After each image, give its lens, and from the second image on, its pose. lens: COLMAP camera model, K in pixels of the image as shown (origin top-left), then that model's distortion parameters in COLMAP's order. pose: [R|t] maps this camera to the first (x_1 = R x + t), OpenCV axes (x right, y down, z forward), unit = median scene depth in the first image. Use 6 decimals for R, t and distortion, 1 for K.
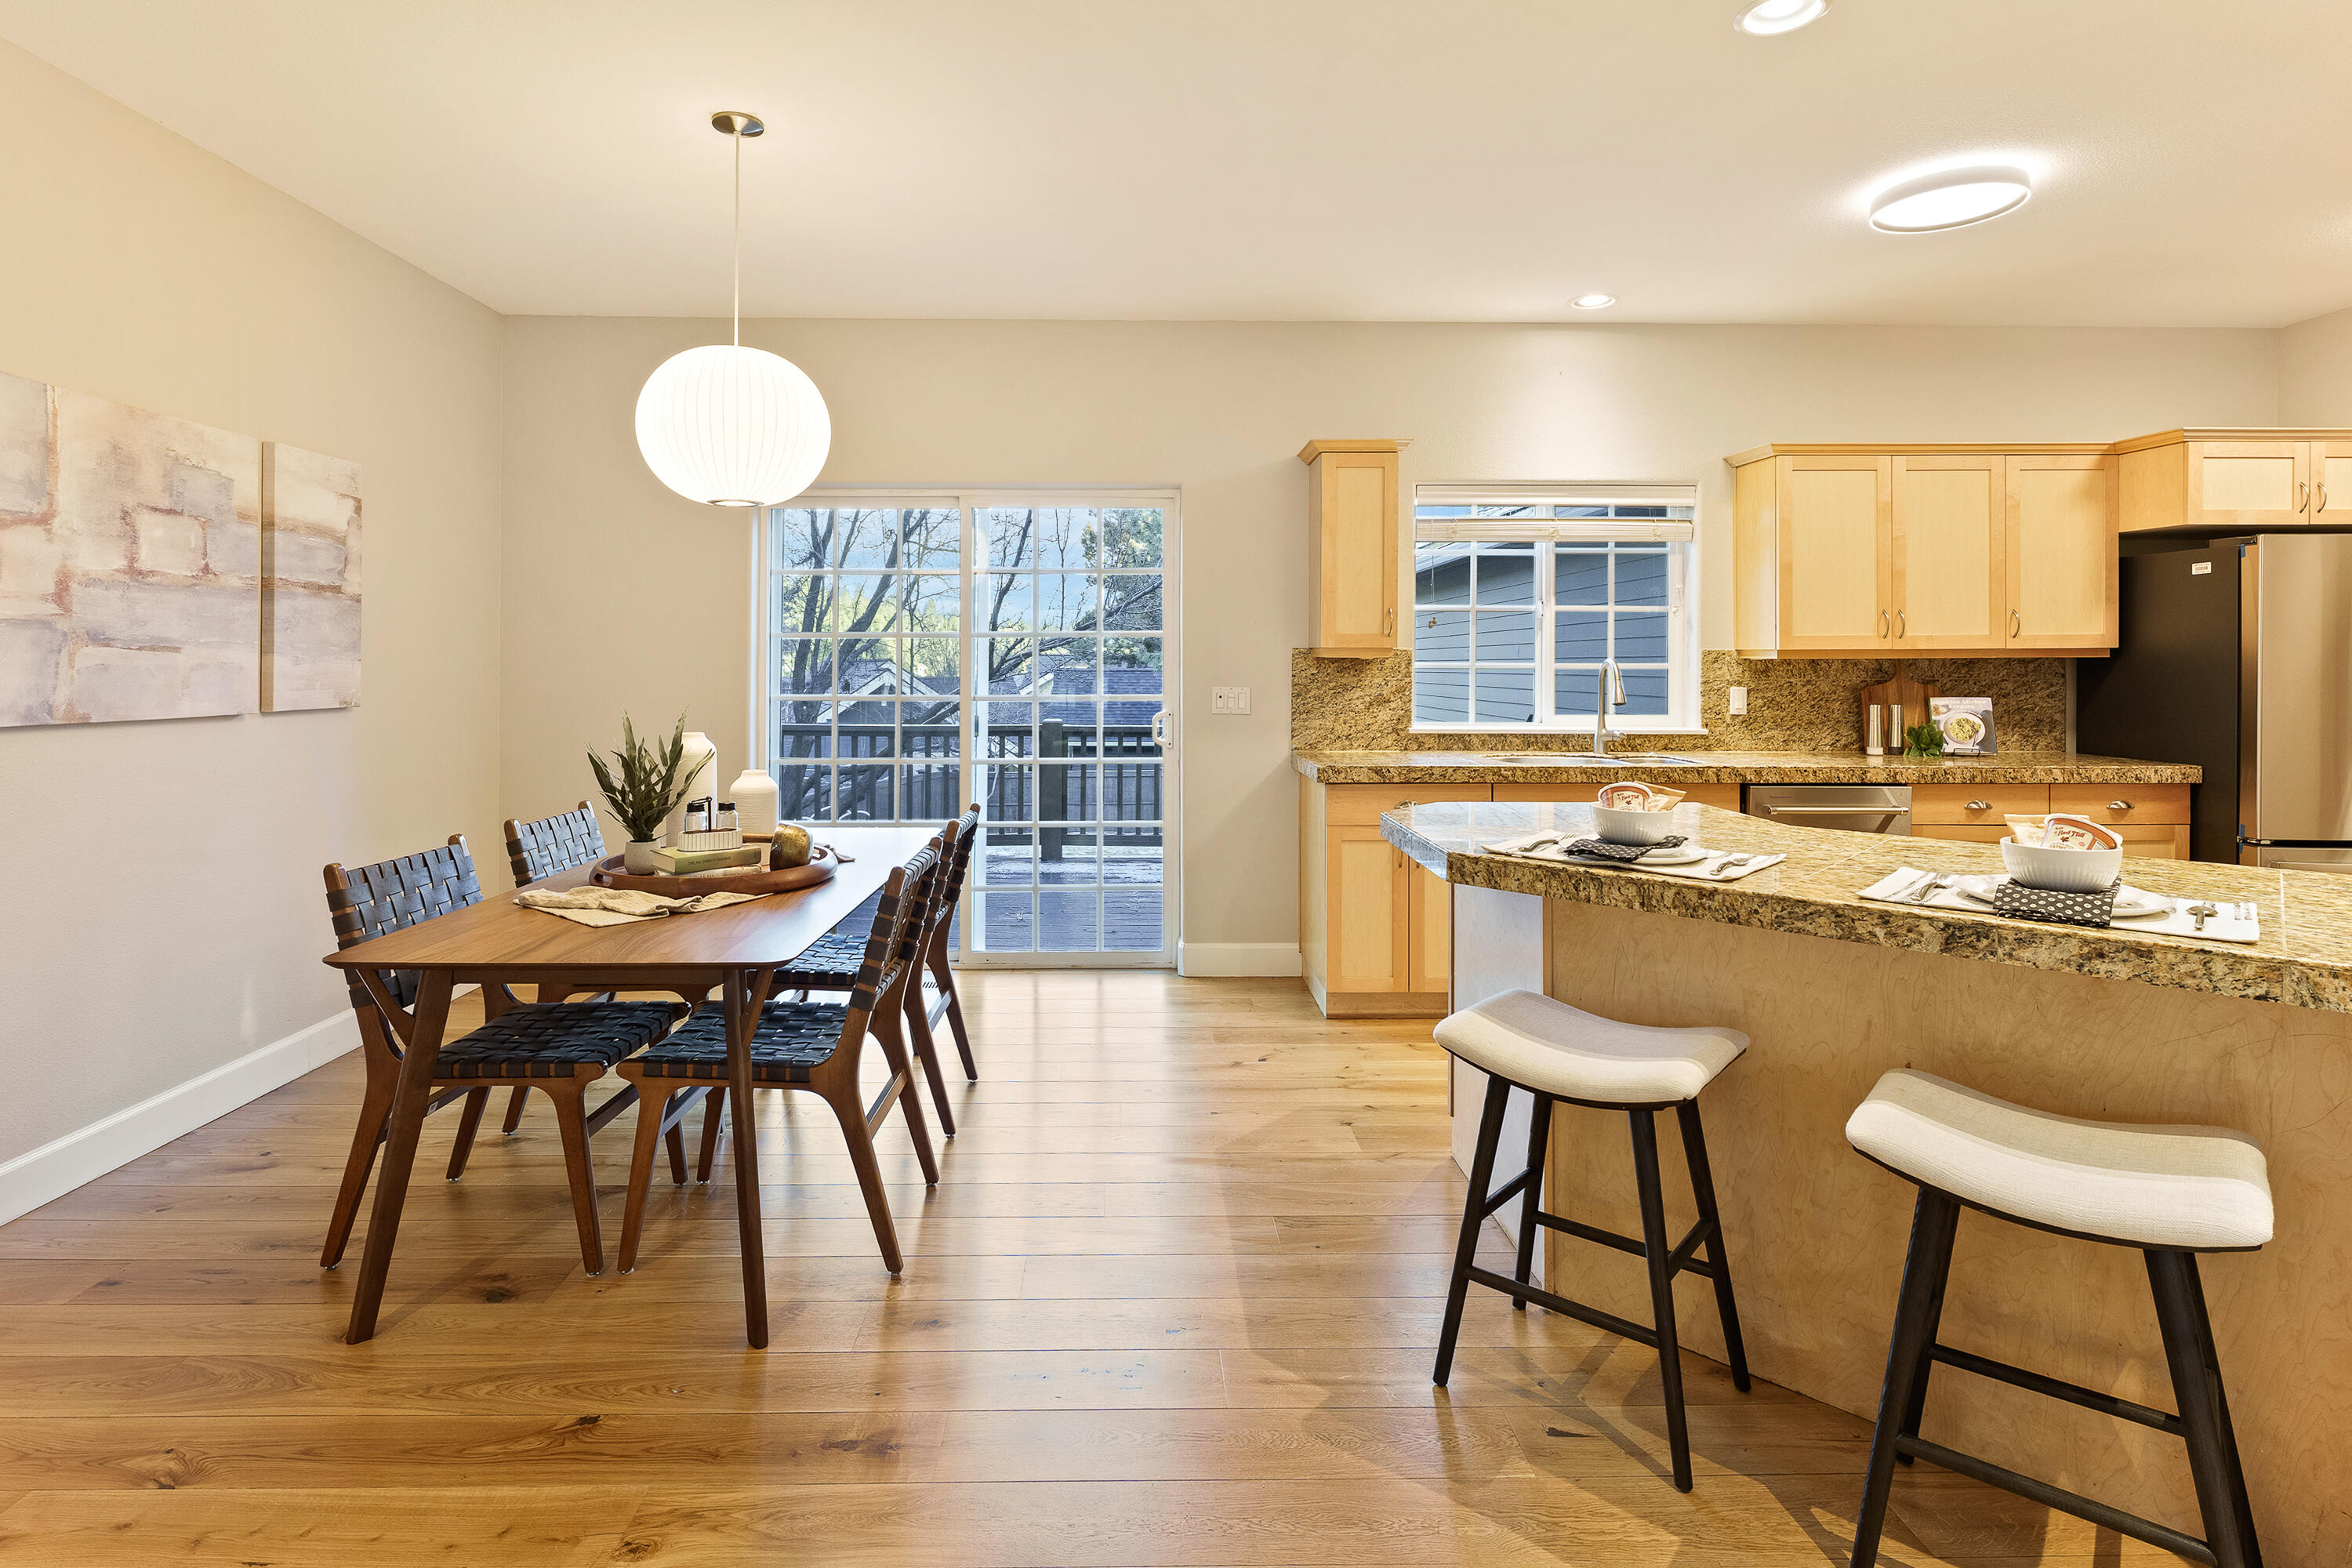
lens RADIAL K [[1167.9, 0, 1152.4], [0, 1167.9, 656.9], [0, 0, 1]] dist [-0.009614, 0.005573]
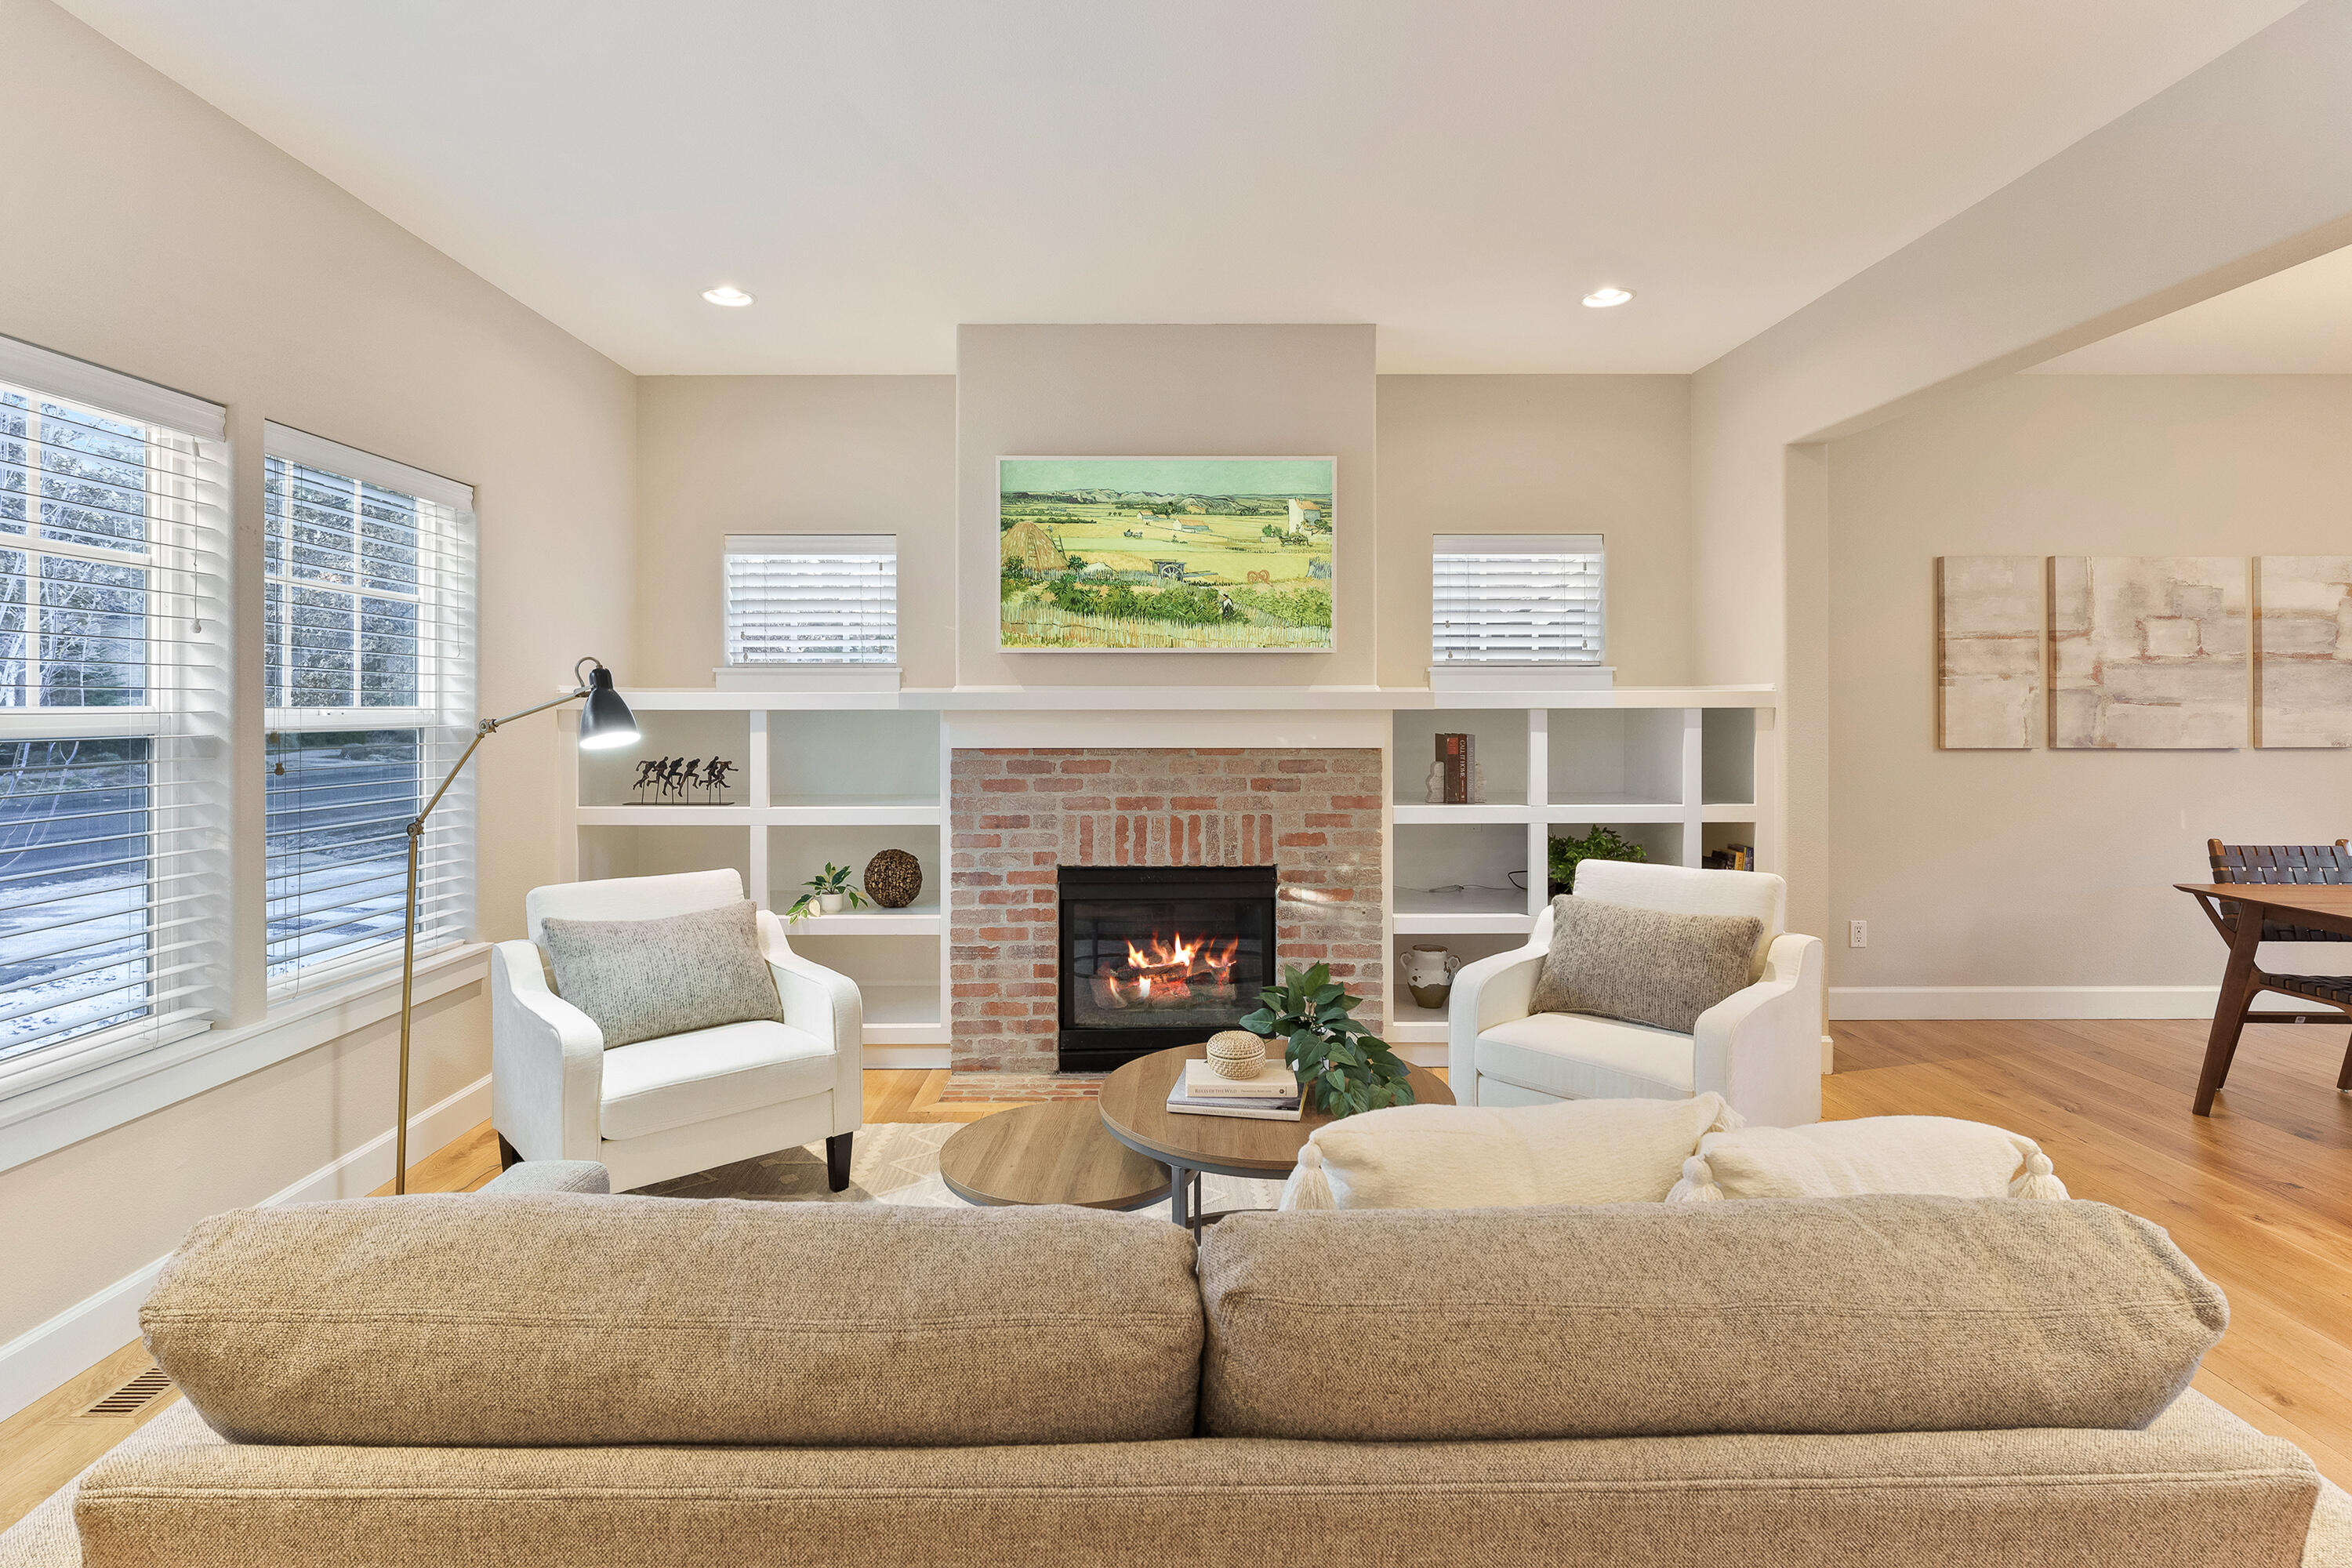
lens RADIAL K [[1167.9, 0, 1174.5], [0, 1167.9, 685.2], [0, 0, 1]] dist [-0.009614, 0.005573]
pose [[-0.016202, -0.017180, -0.999721, 0.605770], [0.005588, 0.999835, -0.017272, -0.010407], [0.999853, -0.005867, -0.016103, -0.263817]]
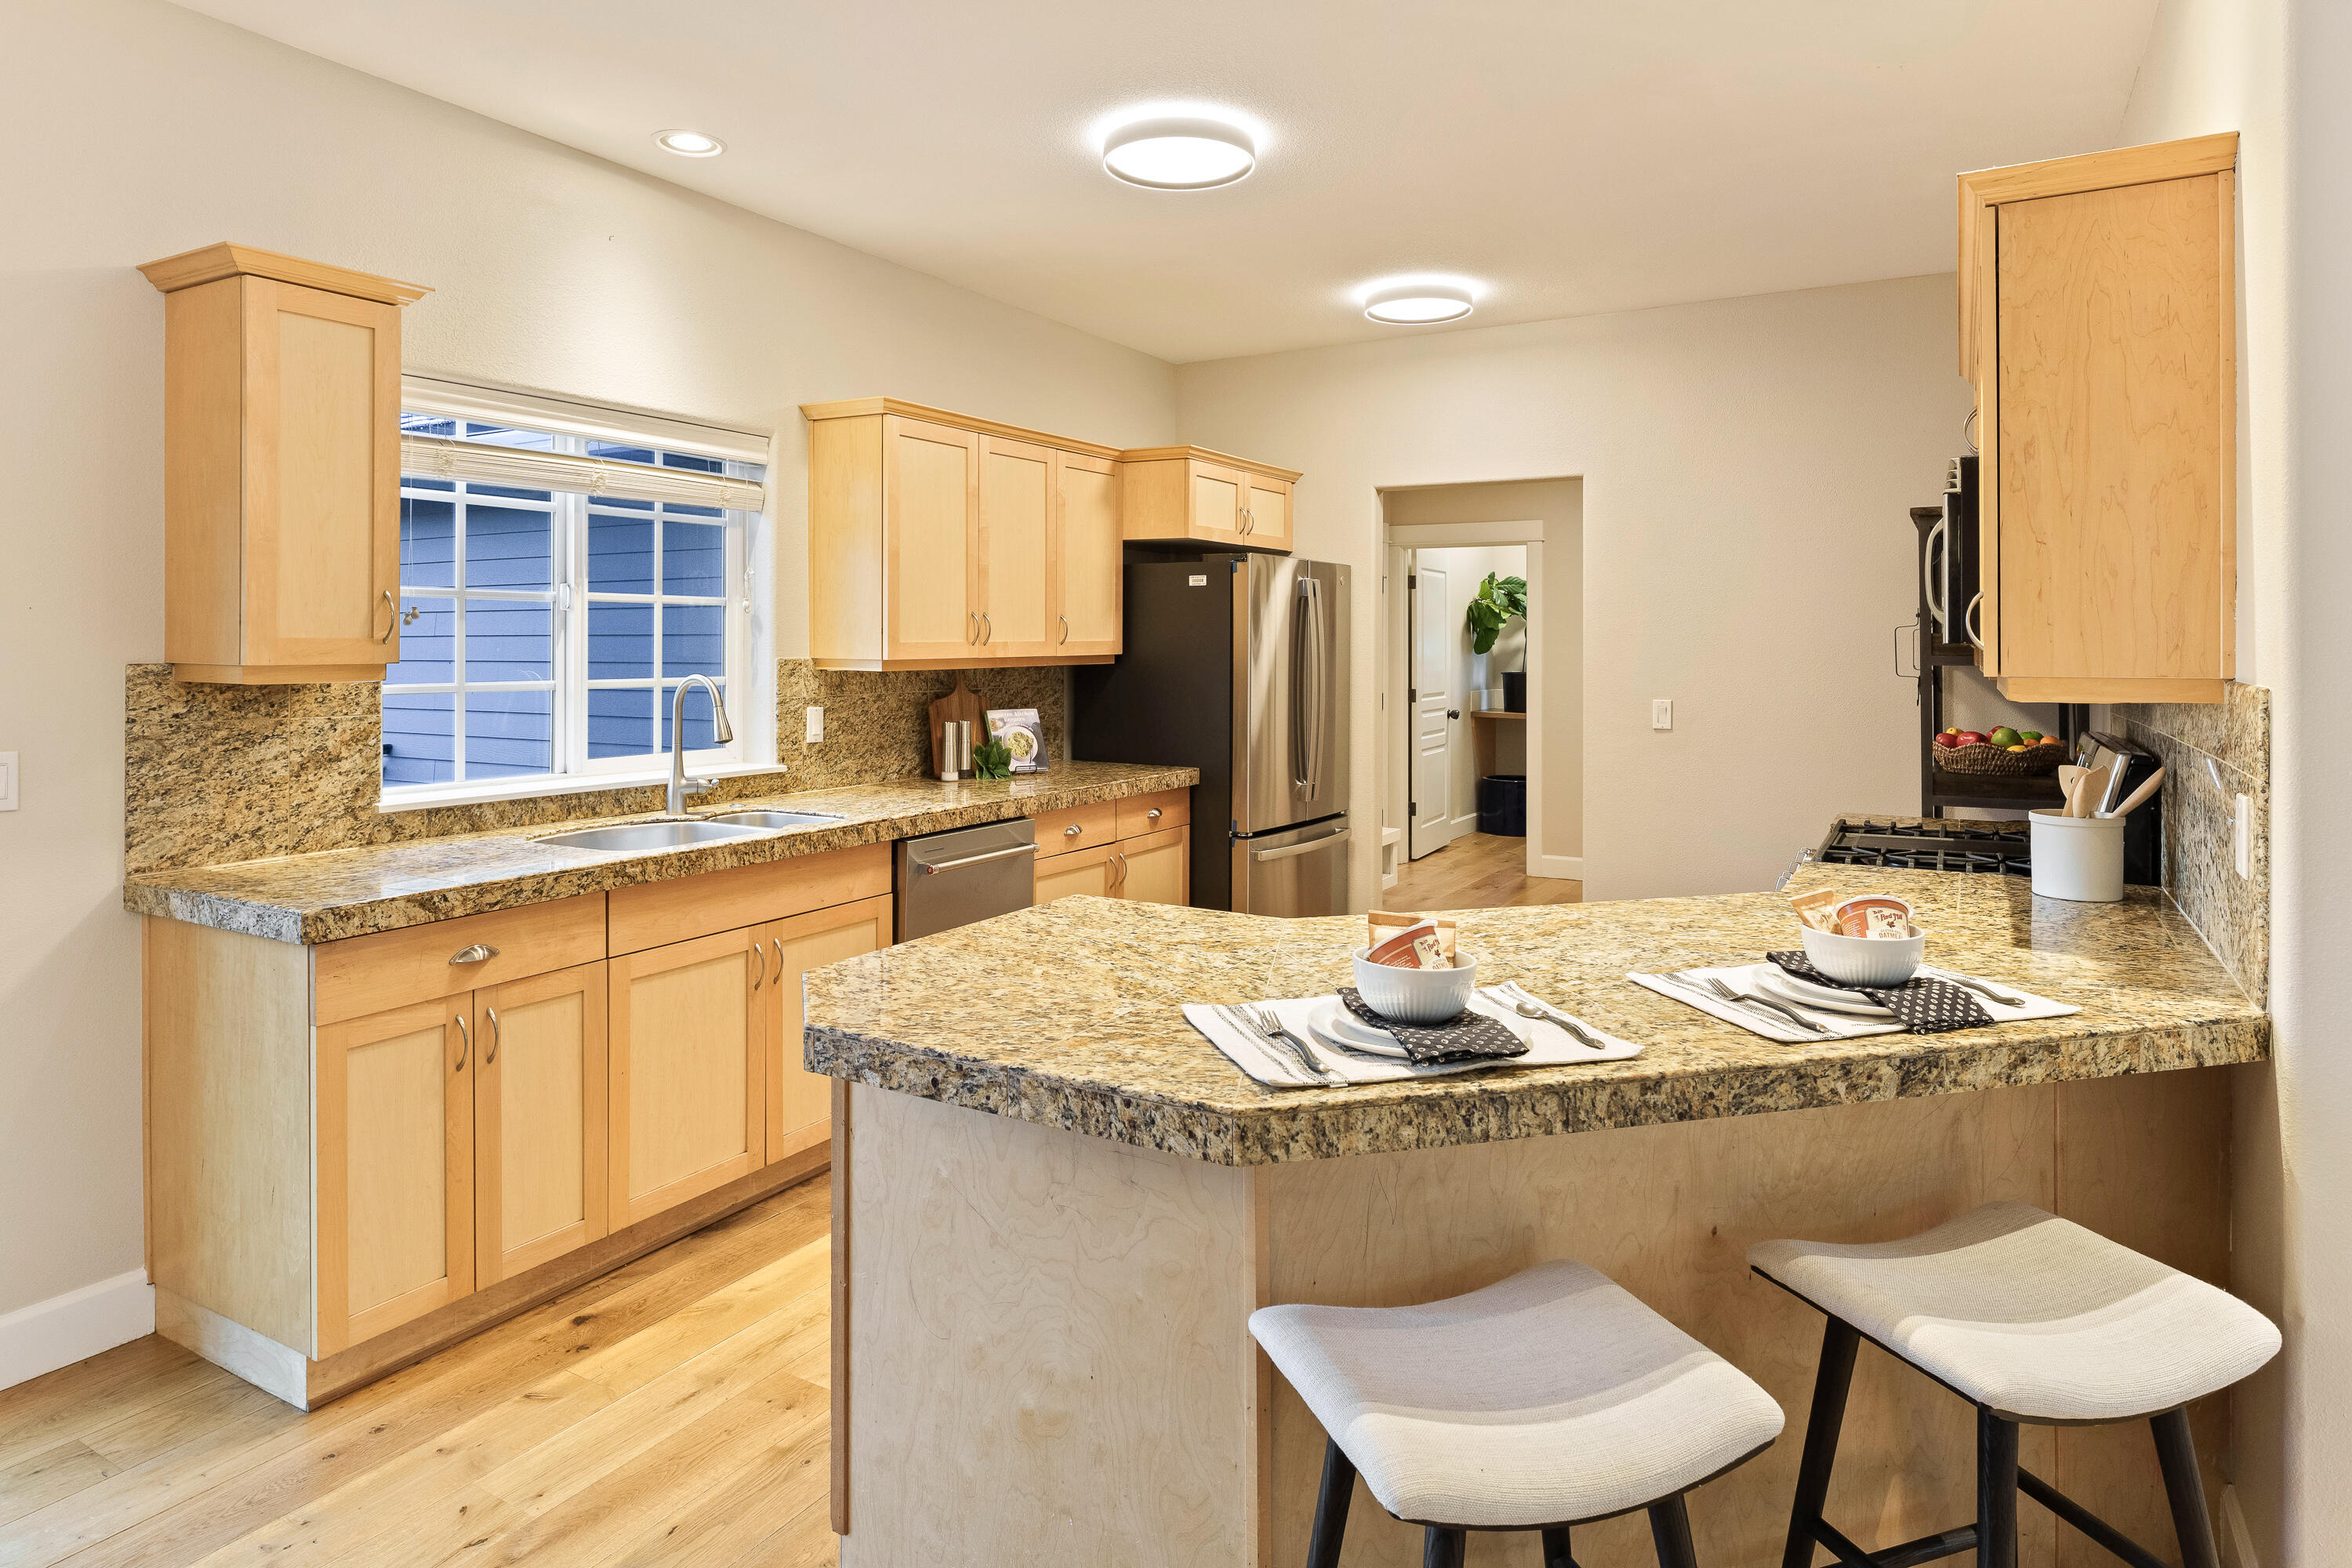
lens RADIAL K [[1338.8, 0, 1179.3], [0, 1338.8, 650.2], [0, 0, 1]] dist [-0.003526, -0.001038]
pose [[0.518740, -0.004209, 0.854922, -0.161664], [-0.005107, 0.999955, 0.008021, -0.025266], [-0.854917, -0.008527, 0.518695, 0.430757]]
